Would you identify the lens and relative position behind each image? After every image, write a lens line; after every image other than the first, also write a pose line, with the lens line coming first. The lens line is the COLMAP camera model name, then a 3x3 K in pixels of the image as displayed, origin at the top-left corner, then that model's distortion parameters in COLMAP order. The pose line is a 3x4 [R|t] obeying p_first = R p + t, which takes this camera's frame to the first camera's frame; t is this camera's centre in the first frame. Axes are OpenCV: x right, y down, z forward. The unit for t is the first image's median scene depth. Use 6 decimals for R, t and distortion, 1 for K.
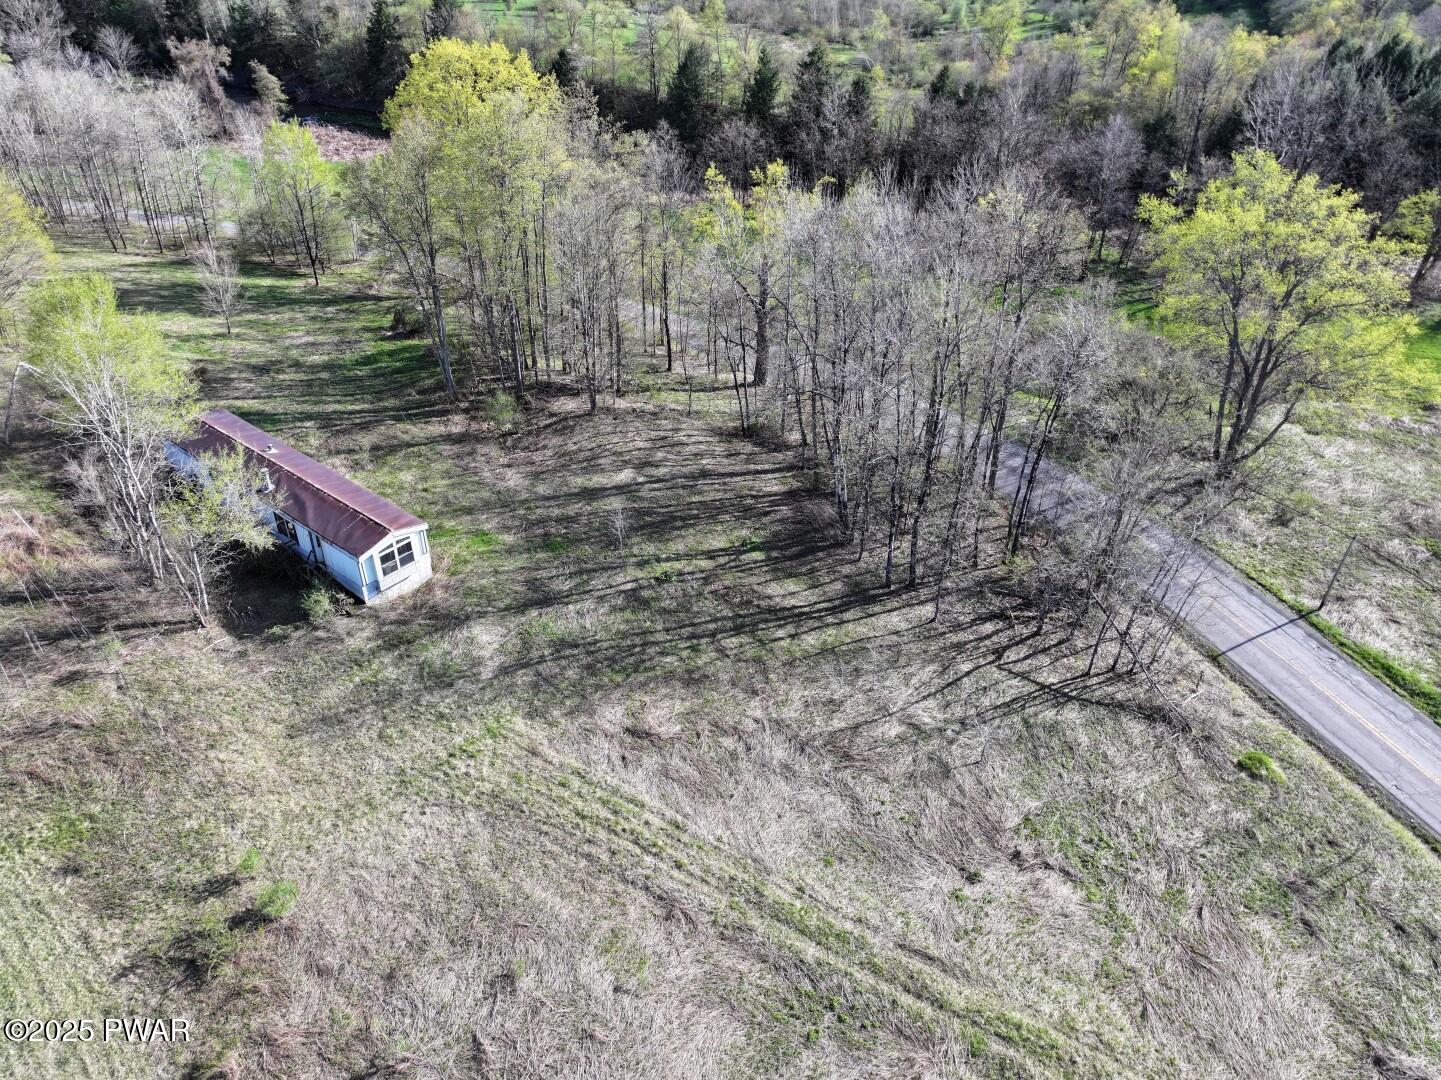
lens RADIAL K [[1011.2, 0, 720.5], [0, 1011.2, 540.0], [0, 0, 1]] dist [0.000375, 0.006170]
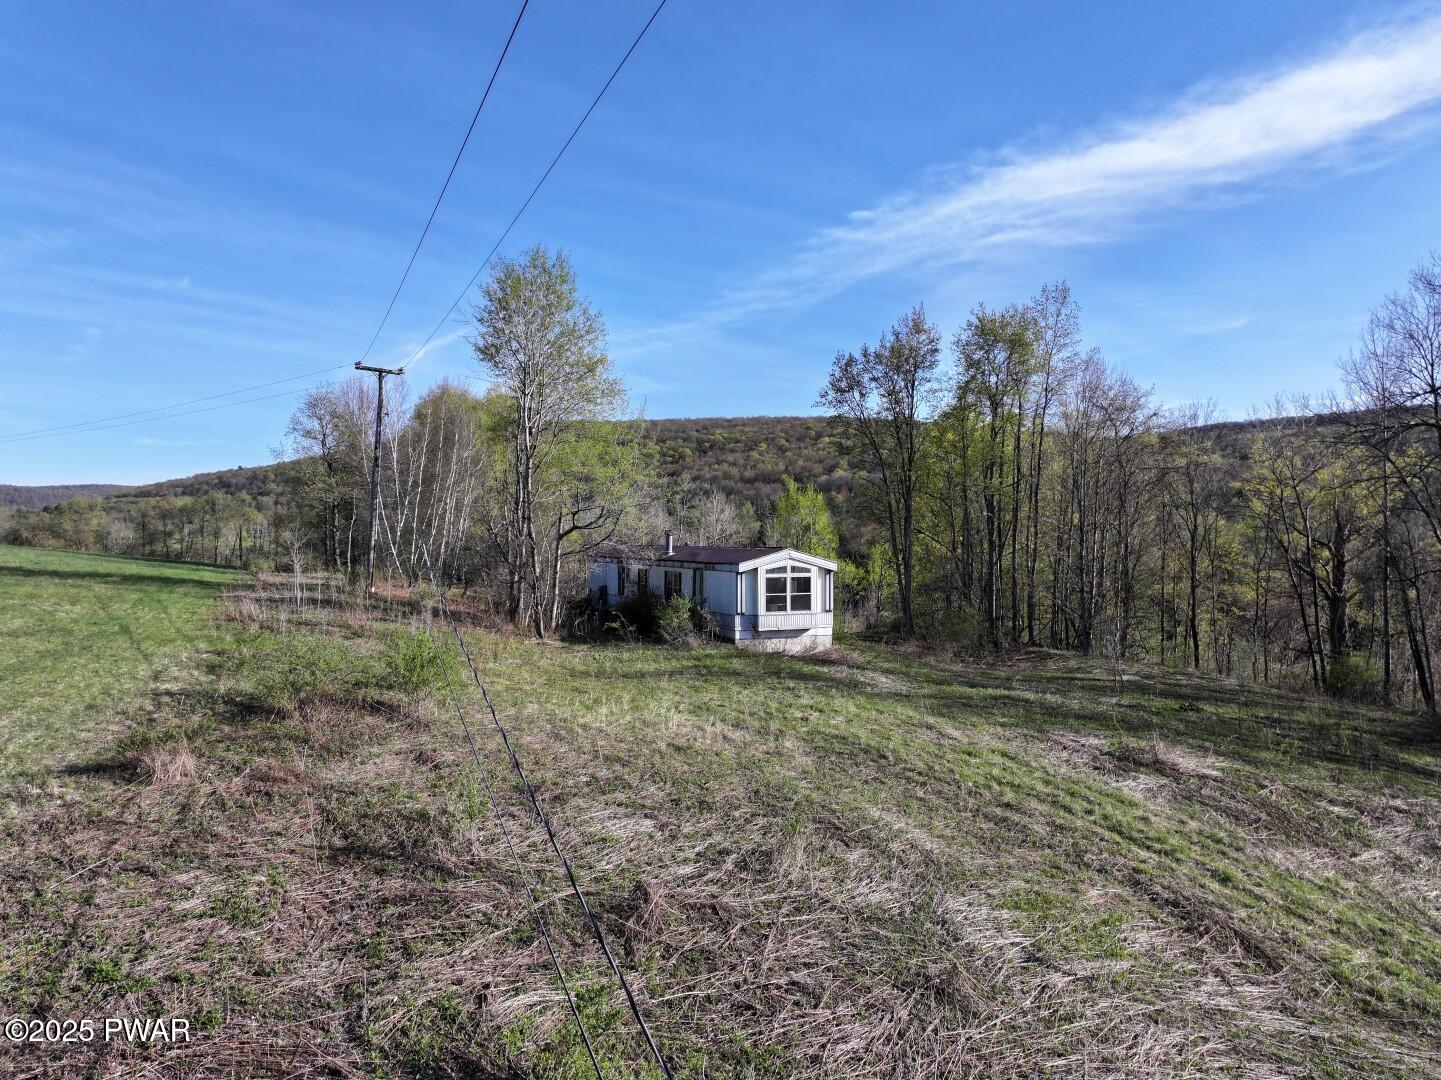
lens RADIAL K [[1013.7, 0, 720.5], [0, 1013.7, 540.0], [0, 0, 1]] dist [-0.005744, 0.022877]
pose [[0.886300, -0.007043, -0.463058, -0.023928], [-0.255983, 0.825804, -0.502514, 0.371890], [0.385935, 0.563913, 0.730107, 0.429524]]
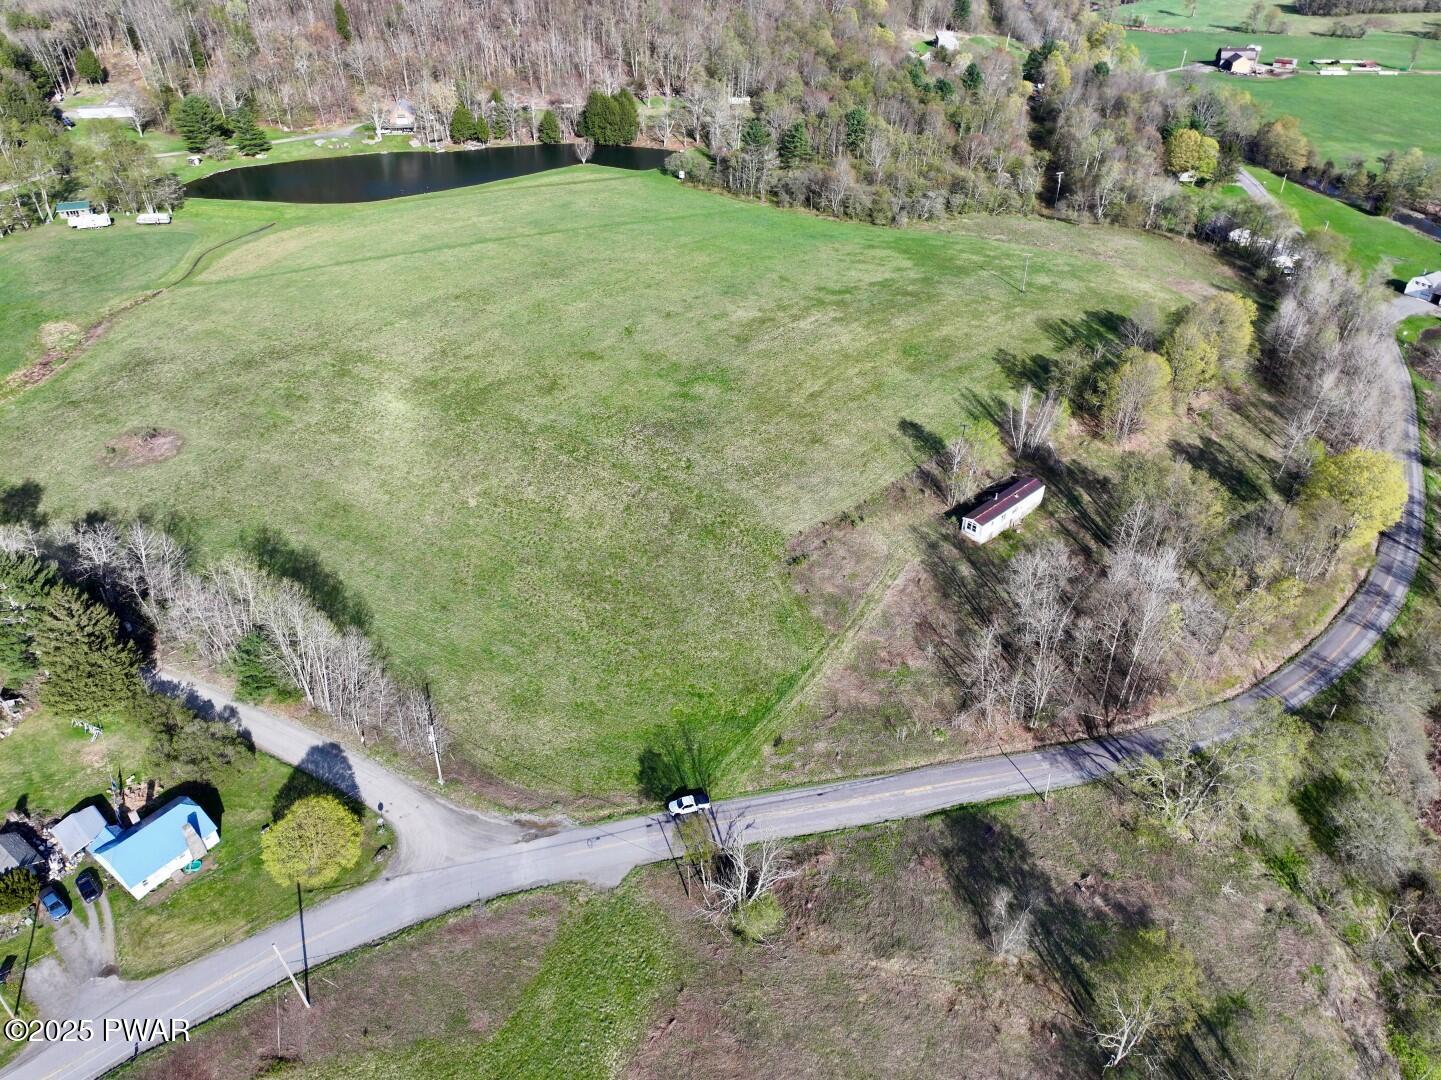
lens RADIAL K [[1012.2, 0, 720.5], [0, 1012.2, 540.0], [0, 0, 1]] dist [-0.001870, 0.021081]
pose [[-0.133832, 0.560221, -0.817461, 2.677991], [-0.558265, 0.638923, 0.529262, -1.320449], [0.818798, 0.527191, 0.227243, -0.468303]]
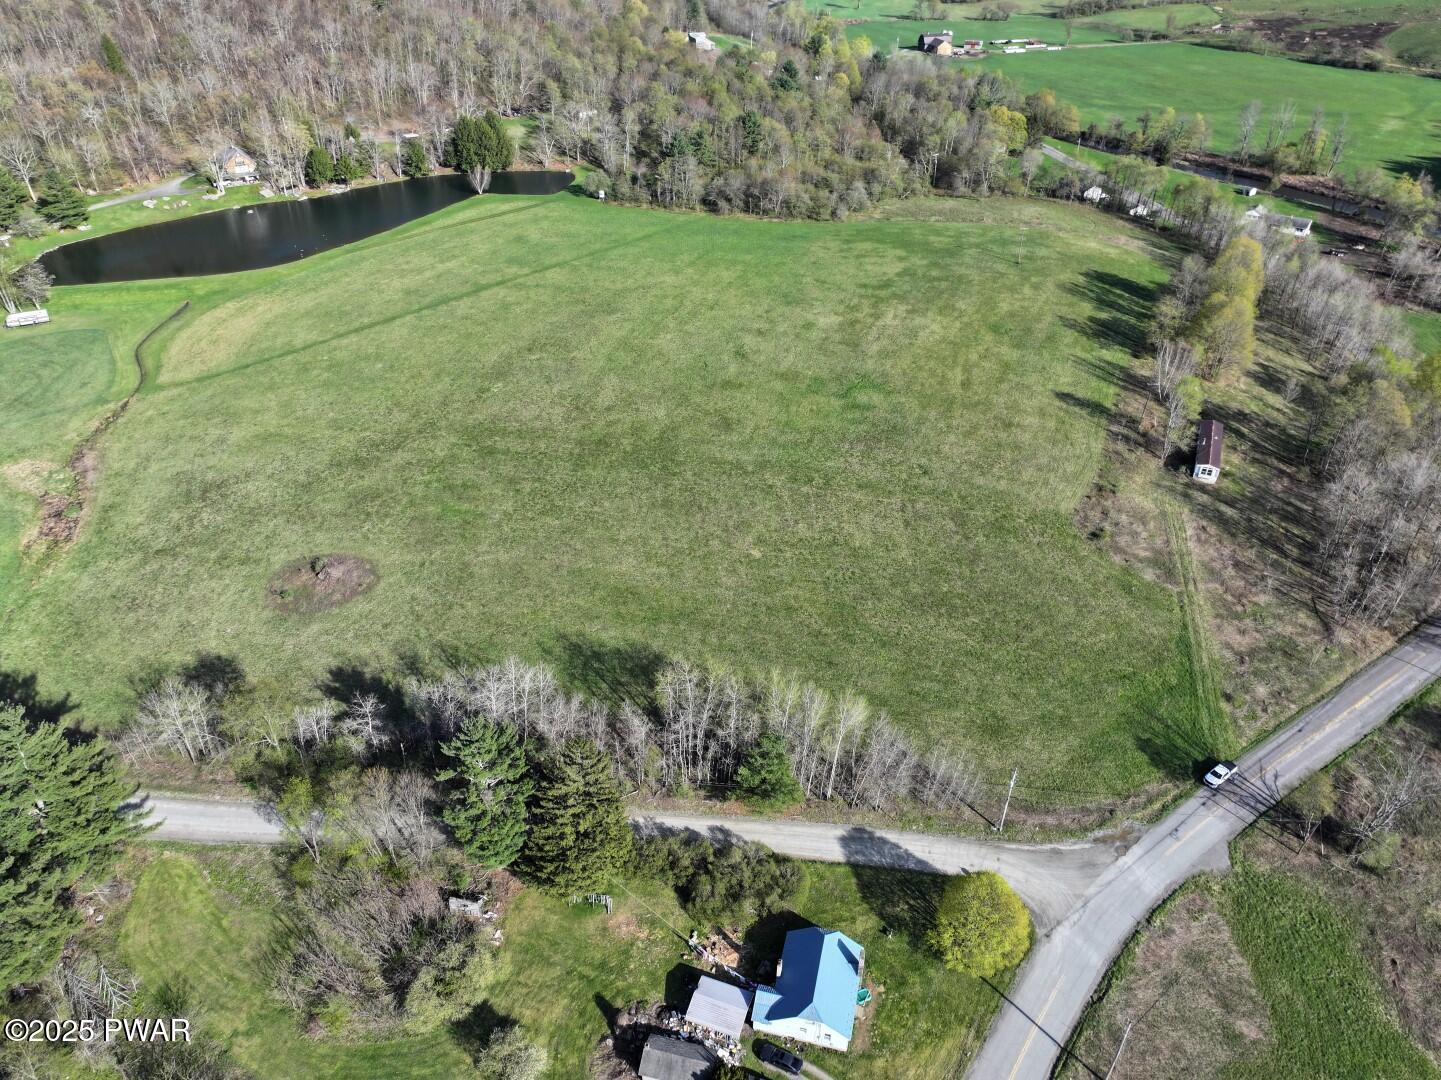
lens RADIAL K [[1011.3, 0, 720.5], [0, 1011.3, 540.0], [0, 0, 1]] dist [-0.006700, 0.026986]
pose [[0.259092, 0.543798, -0.798220, 2.407555], [-0.543635, 0.765206, 0.344849, -0.104318], [0.798331, 0.344592, 0.493887, -2.272811]]
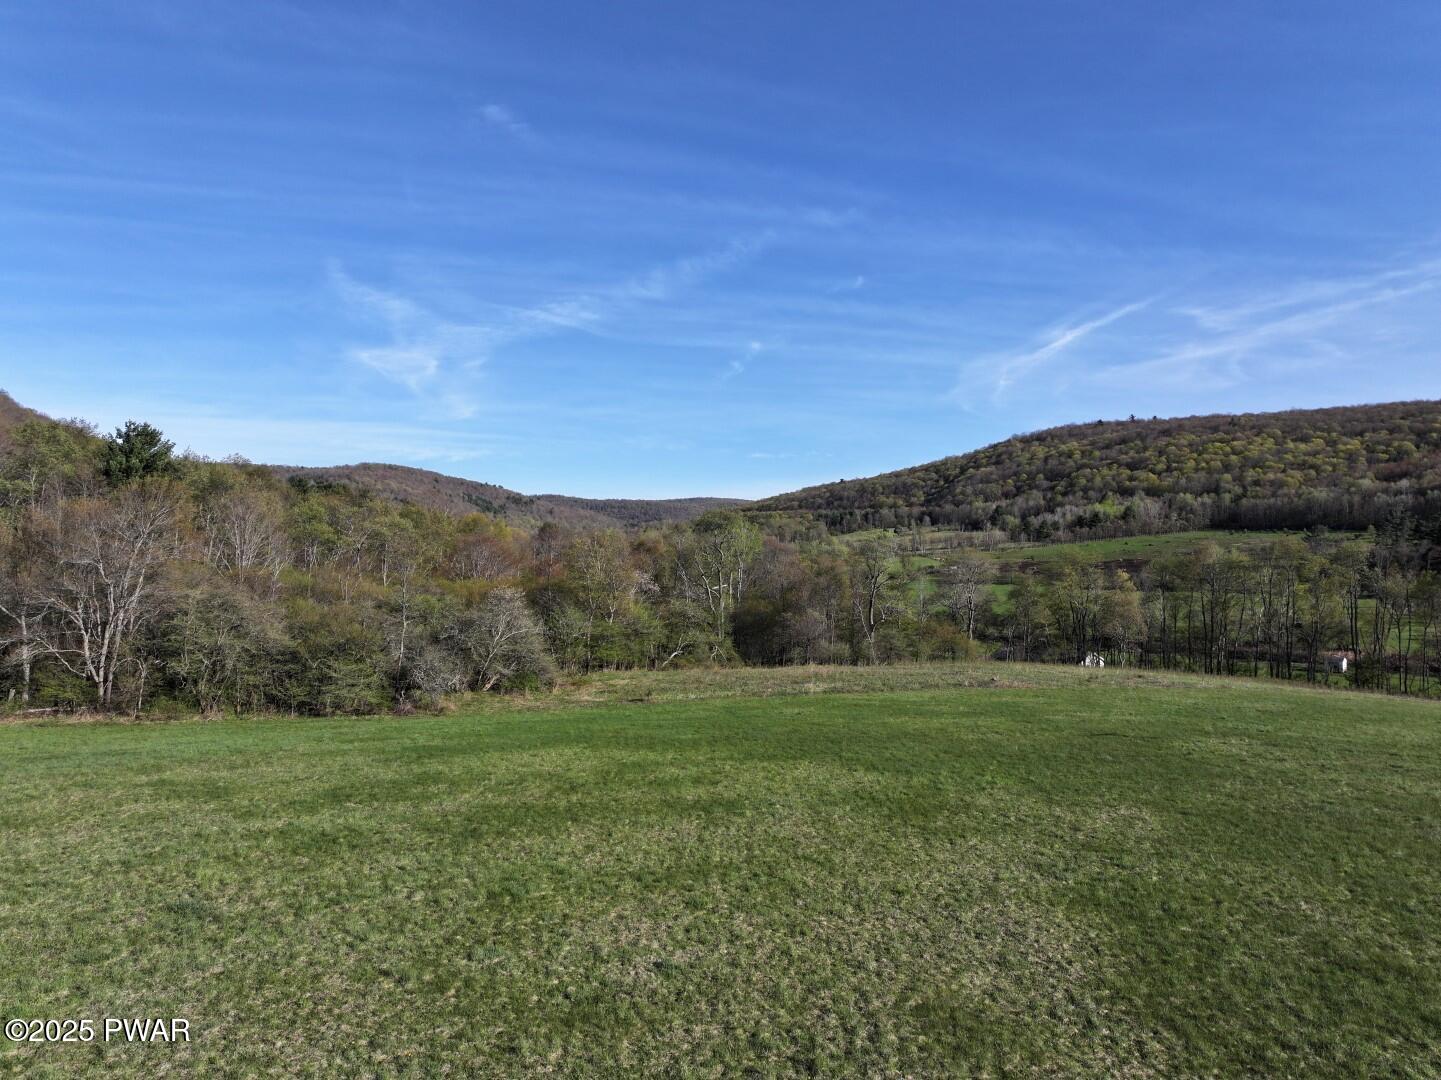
lens RADIAL K [[1009.1, 0, 720.5], [0, 1009.1, 540.0], [0, 0, 1]] dist [0.002031, 0.001460]
pose [[0.539952, -0.008511, -0.841652, -2.250982], [-0.474275, 0.823013, -0.312589, 0.198416], [0.695352, 0.567958, 0.440352, 0.352560]]
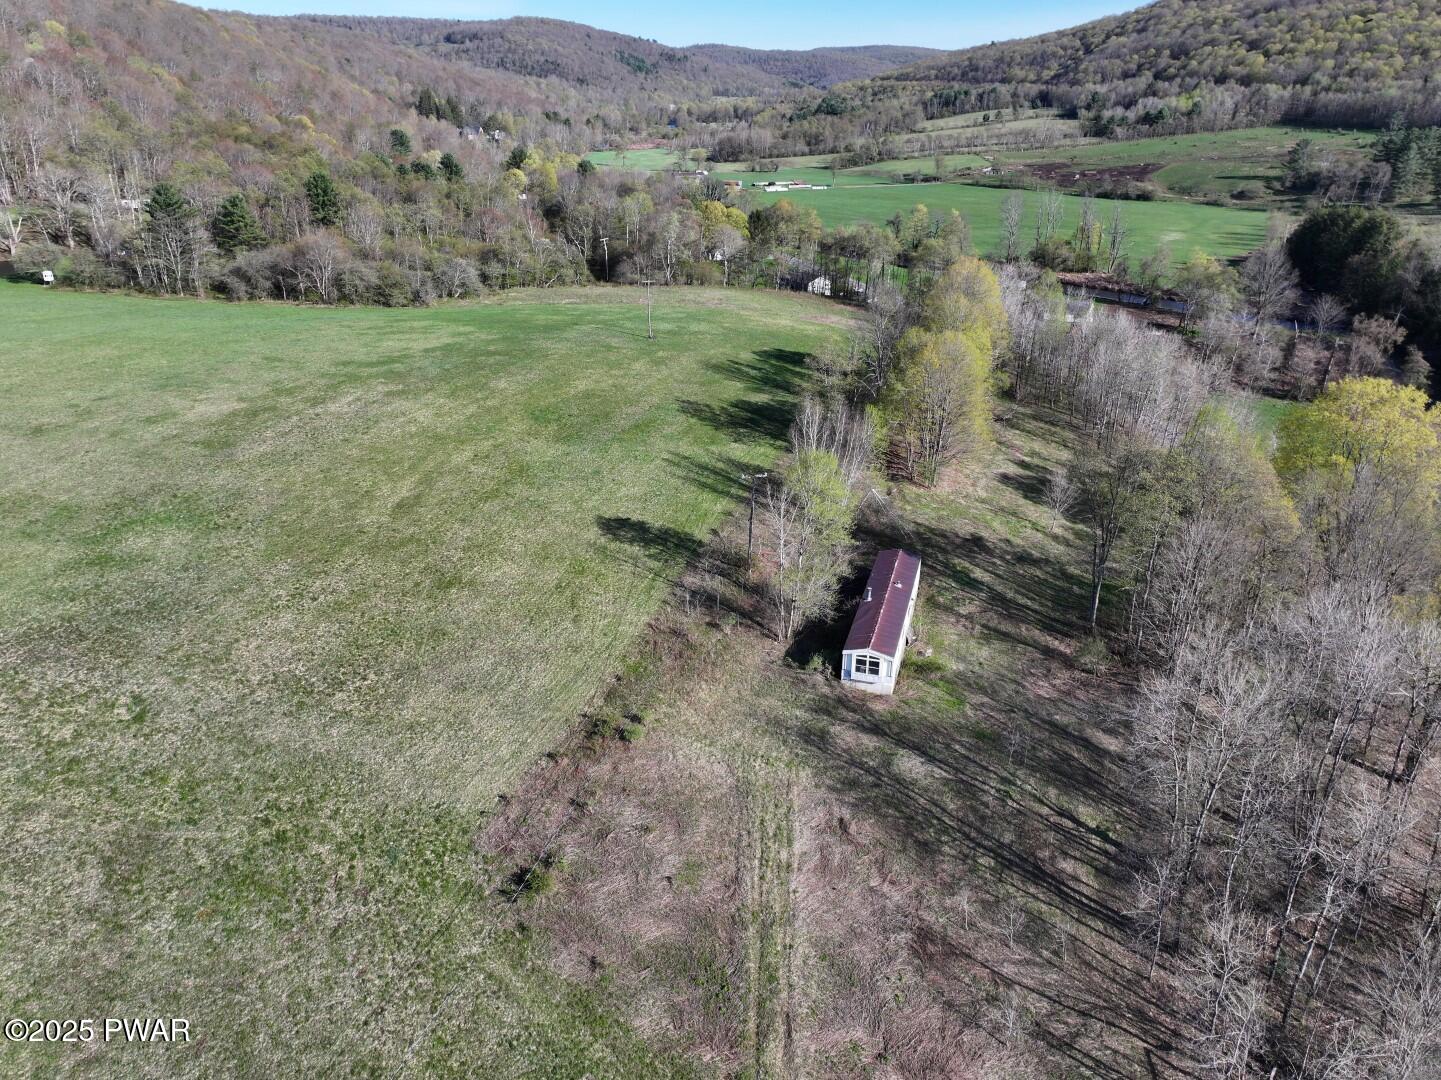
lens RADIAL K [[1013.7, 0, 720.5], [0, 1013.7, 540.0], [0, 0, 1]] dist [-0.005744, 0.022877]
pose [[0.385616, 0.369049, -0.845638, 0.856698], [-0.522929, 0.842523, 0.129231, -0.233462], [0.760162, 0.392375, 0.517877, -0.061704]]
